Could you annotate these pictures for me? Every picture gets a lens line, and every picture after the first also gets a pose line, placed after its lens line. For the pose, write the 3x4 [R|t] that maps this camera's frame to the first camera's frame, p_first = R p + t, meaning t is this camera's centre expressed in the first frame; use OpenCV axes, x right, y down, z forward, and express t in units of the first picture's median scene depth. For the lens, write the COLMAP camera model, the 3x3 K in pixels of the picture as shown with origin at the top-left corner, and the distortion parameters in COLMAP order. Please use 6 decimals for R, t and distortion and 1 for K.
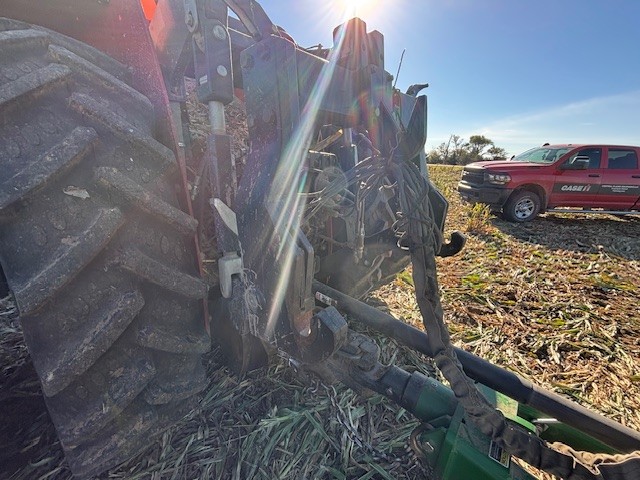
lens RADIAL K [[275.6, 0, 320.0], [0, 275.6, 240.0], [0, 0, 1]] dist [0.000517, -0.000261]
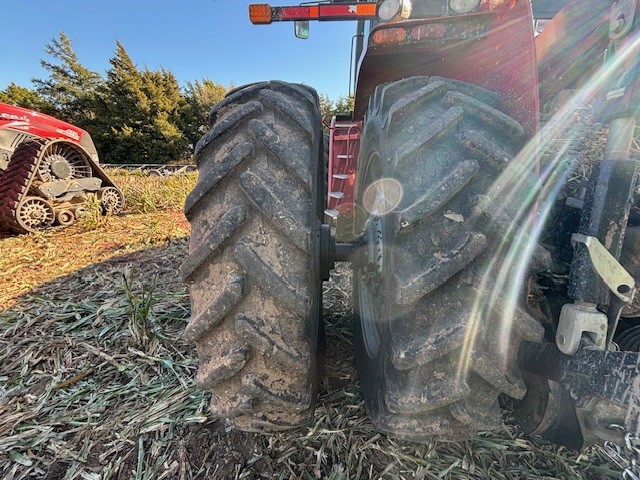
lens RADIAL K [[275.6, 0, 320.0], [0, 275.6, 240.0], [0, 0, 1]] dist [0.000517, -0.000261]
pose [[0.628981, 0.190585, -0.753698, -0.055427], [-0.207618, 0.975453, 0.073396, -0.006940], [0.749185, 0.110317, 0.653110, -0.029379]]
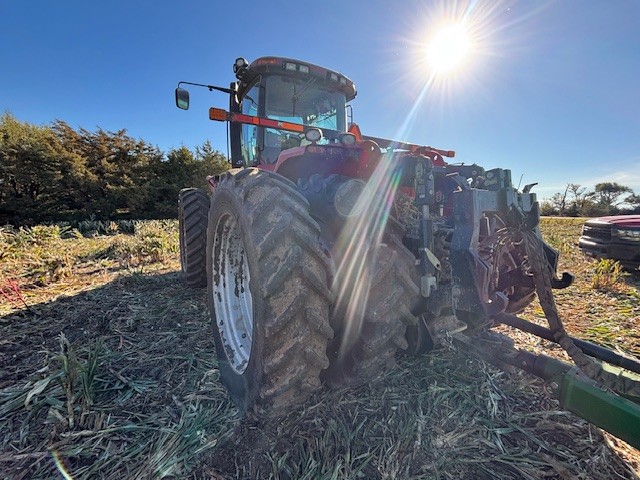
lens RADIAL K [[279.4, 0, 320.0], [0, 279.4, 240.0], [0, 0, 1]] dist [0.008736, 0.000463]
pose [[0.955825, 0.011359, -0.293718, -0.110926], [-0.066243, 0.981871, -0.177598, 0.049604], [0.286376, 0.189209, 0.939249, -0.277055]]
